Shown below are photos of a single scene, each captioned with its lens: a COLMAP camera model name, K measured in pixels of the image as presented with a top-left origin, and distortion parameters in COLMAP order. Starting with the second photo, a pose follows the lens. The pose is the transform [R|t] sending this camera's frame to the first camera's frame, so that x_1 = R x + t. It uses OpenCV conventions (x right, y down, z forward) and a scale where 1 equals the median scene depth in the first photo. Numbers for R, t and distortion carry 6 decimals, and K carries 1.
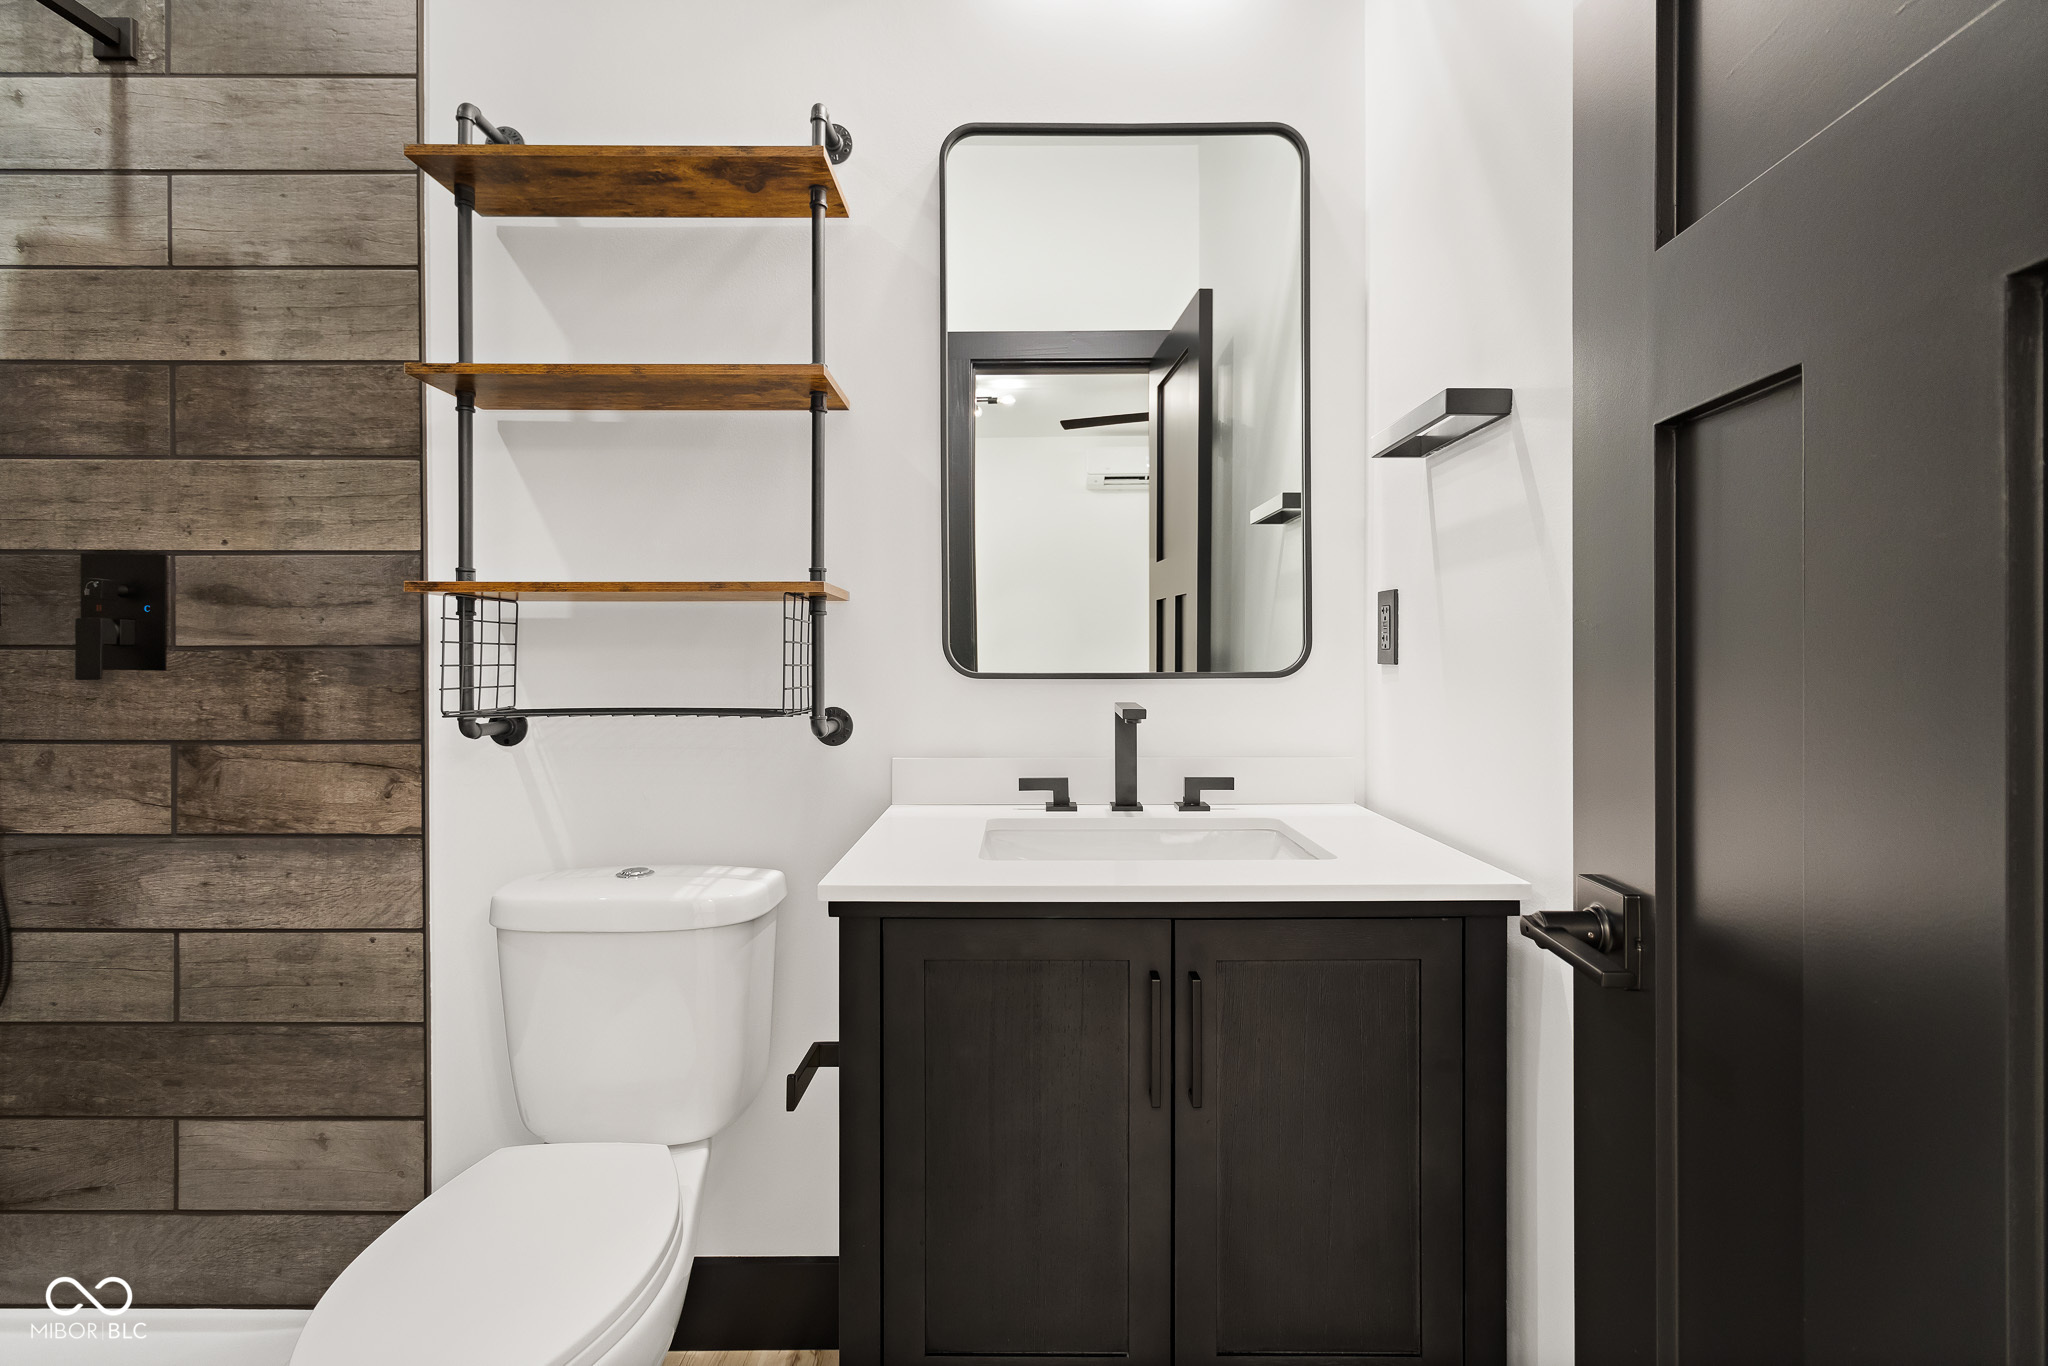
lens RADIAL K [[962.7, 0, 1038.8], [0, 962.7, 671.3], [0, 0, 1]] dist [-0.001587, 0.001636]
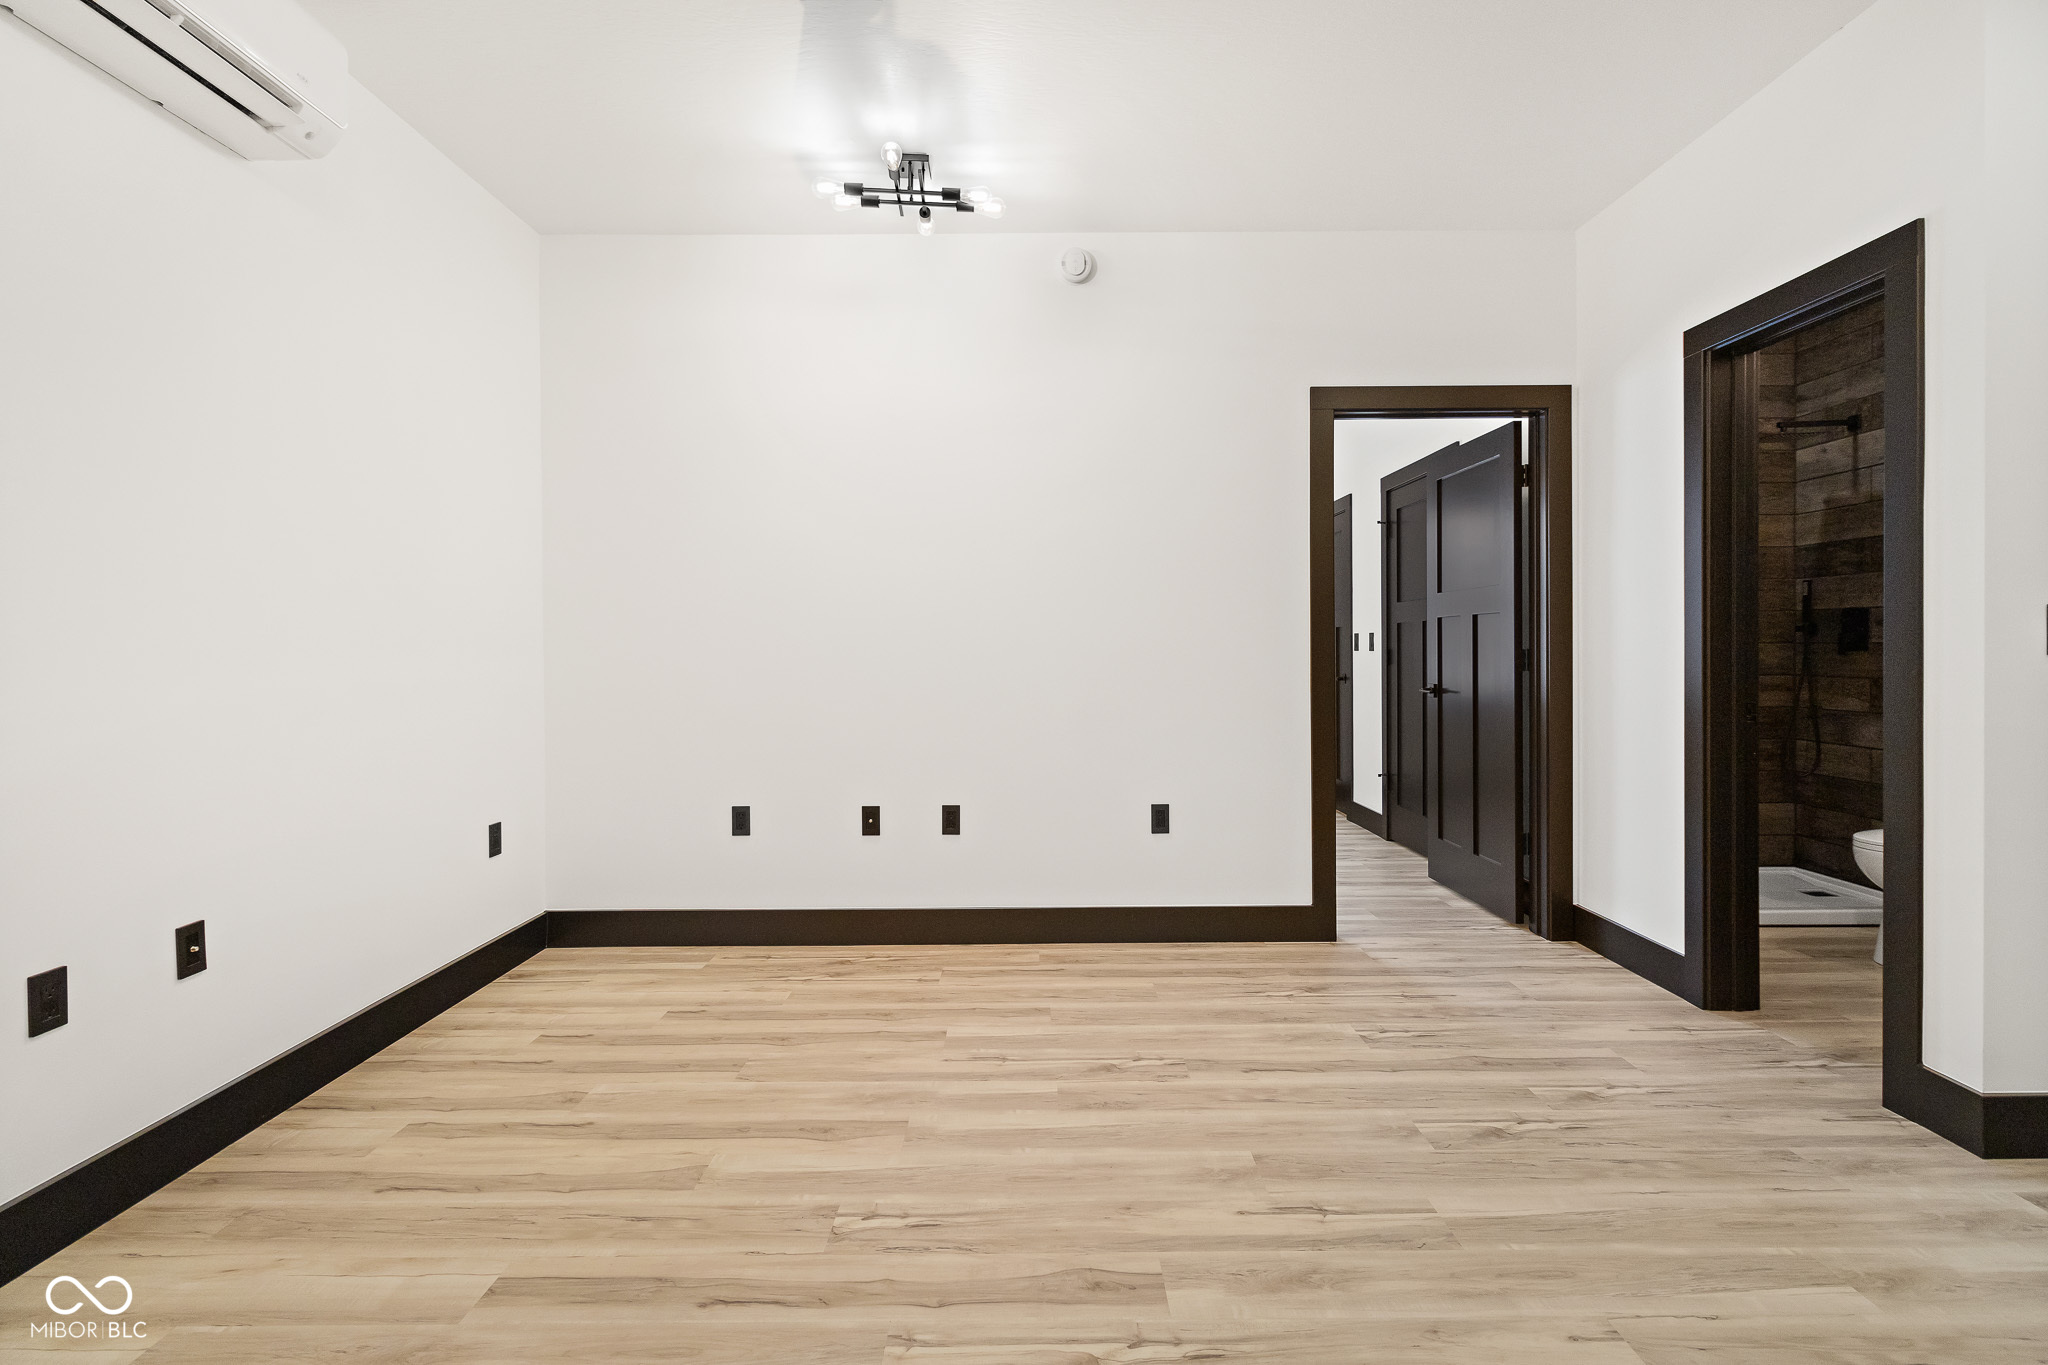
lens RADIAL K [[962.7, 0, 1055.0], [0, 962.7, 658.5], [0, 0, 1]] dist [-0.001587, 0.001636]
pose [[0.021729, 0.009557, -0.999718, 1.754752], [-0.001249, 0.999954, 0.009532, -0.003816], [0.999763, 0.001041, 0.021740, -1.347630]]
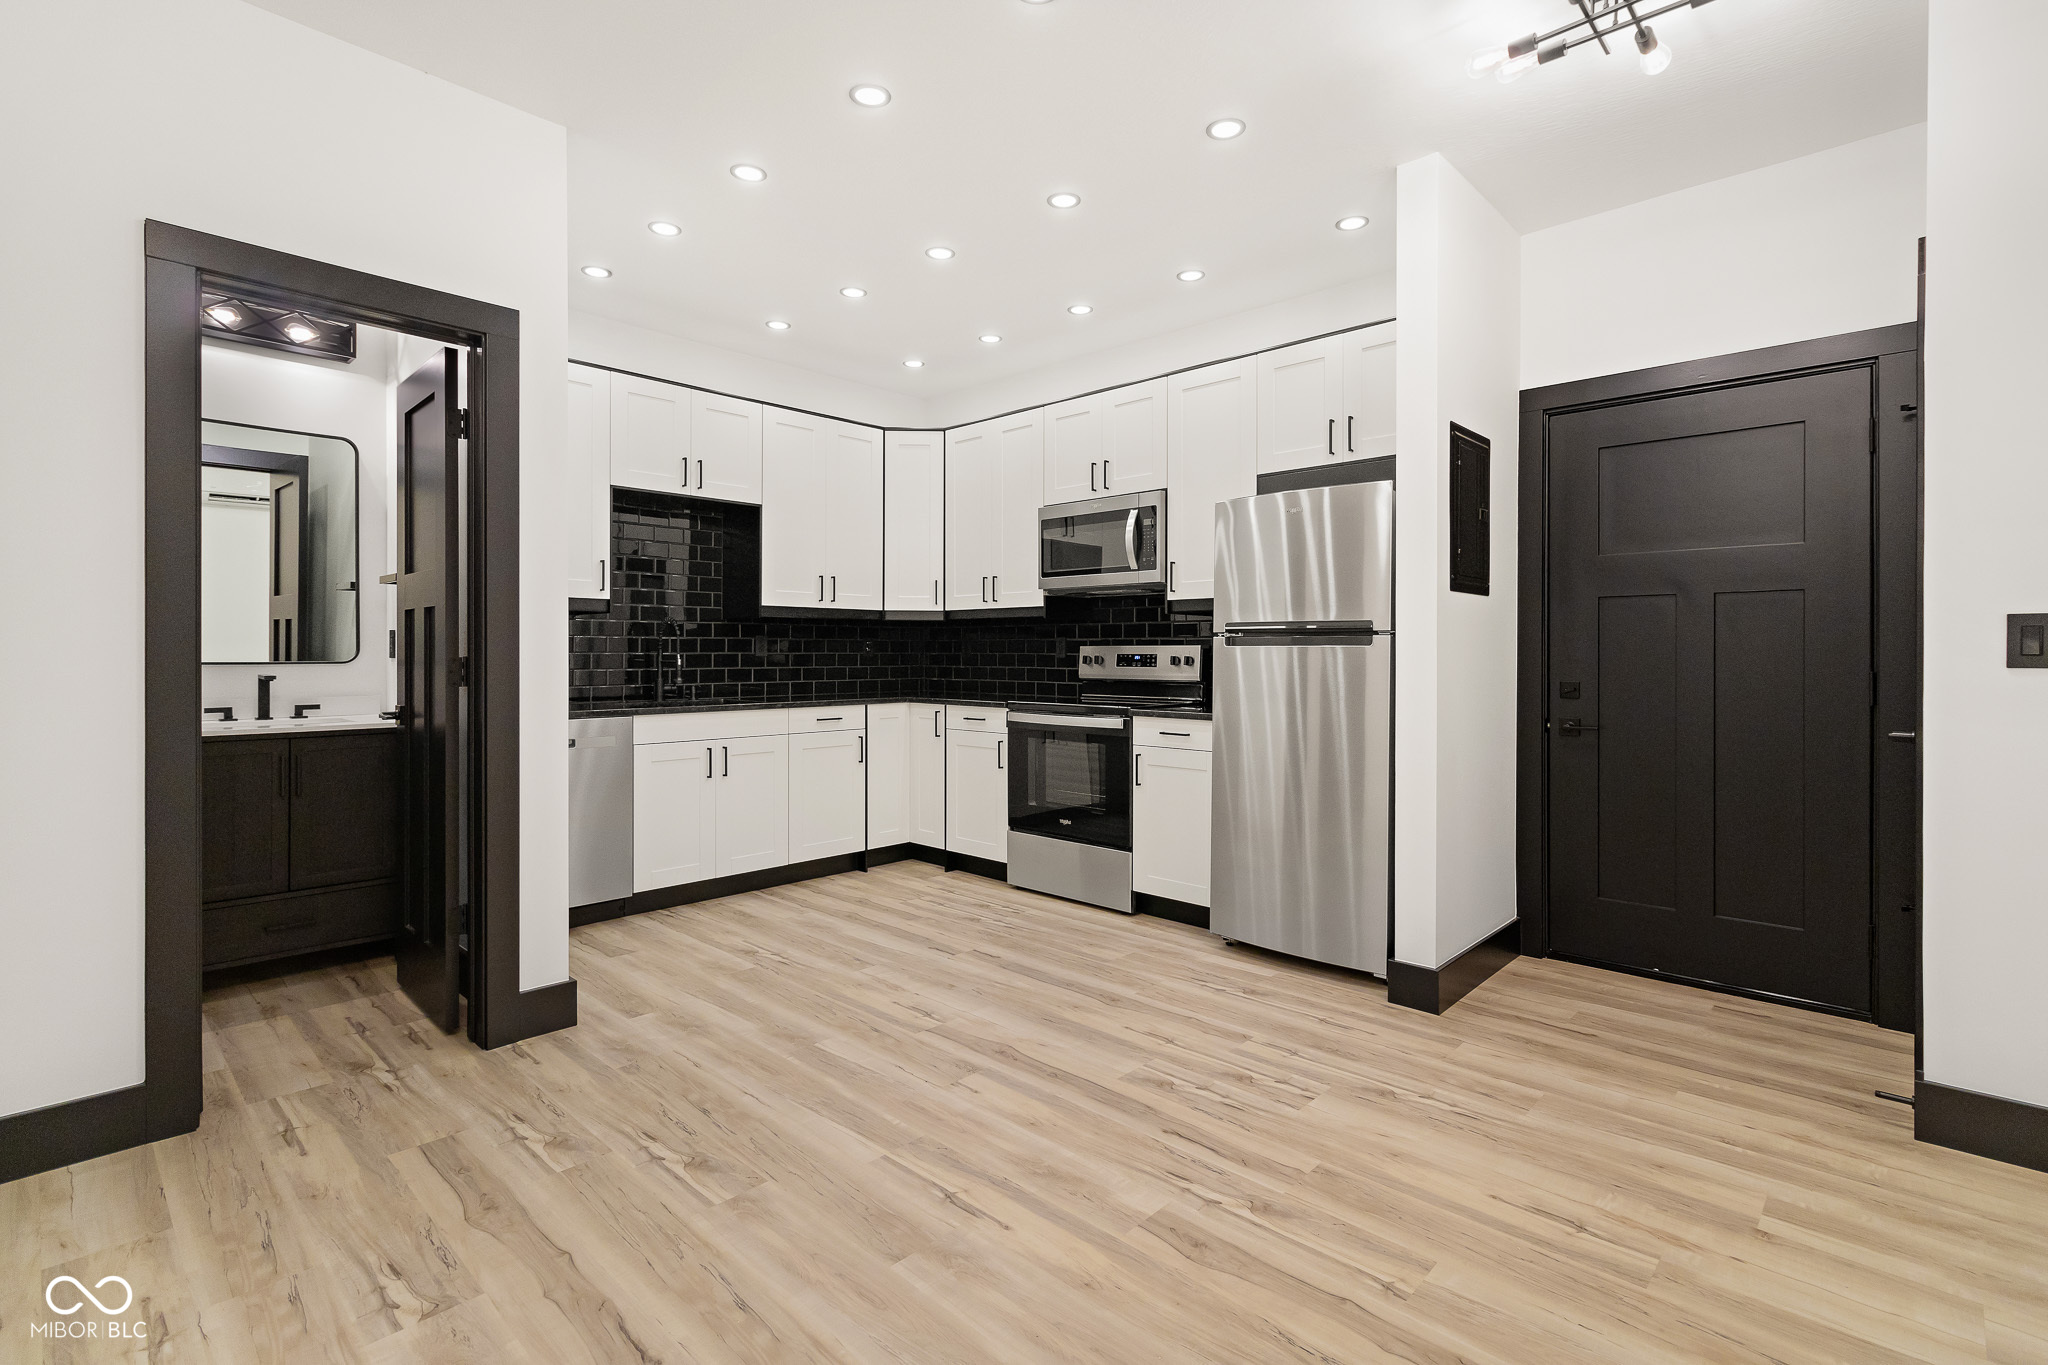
lens RADIAL K [[962.7, 0, 1021.6], [0, 962.7, 647.8], [0, 0, 1]] dist [-0.001587, 0.001636]
pose [[0.693158, 0.003806, 0.720776, -0.316390], [0.003823, 0.999953, -0.008957, -0.002833], [-0.720776, 0.008964, 0.693110, -1.941178]]
